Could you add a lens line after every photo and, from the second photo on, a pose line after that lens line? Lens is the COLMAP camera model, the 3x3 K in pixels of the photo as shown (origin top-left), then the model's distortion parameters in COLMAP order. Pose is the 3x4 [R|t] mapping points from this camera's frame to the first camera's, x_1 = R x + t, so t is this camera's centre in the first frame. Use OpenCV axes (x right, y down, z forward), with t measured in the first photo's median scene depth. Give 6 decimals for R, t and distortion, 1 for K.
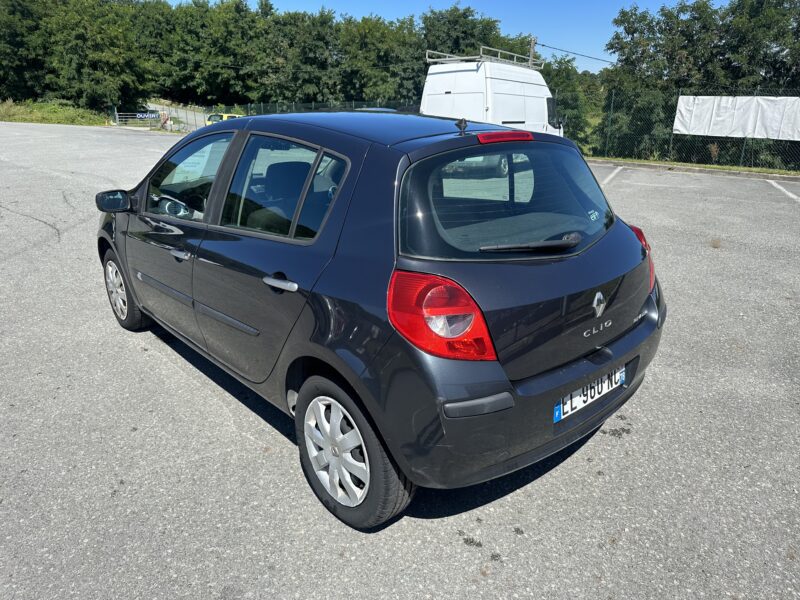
lens RADIAL K [[574.6, 0, 395.1], [0, 574.6, 303.7], [0, 0, 1]] dist [0.005704, -0.006491]
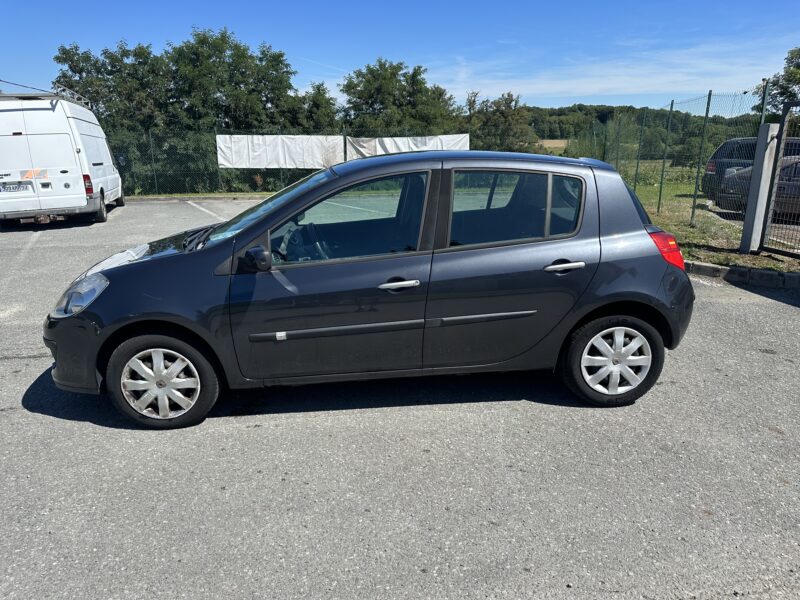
lens RADIAL K [[594.5, 0, 400.0], [0, 594.5, 300.0], [0, 0, 1]] dist [0.000443, -0.001385]
pose [[0.580372, -0.226298, 0.782277, -0.107415], [0.283937, 0.956564, 0.066063, -0.011274], [-0.763248, 0.183776, 0.619418, 0.026890]]
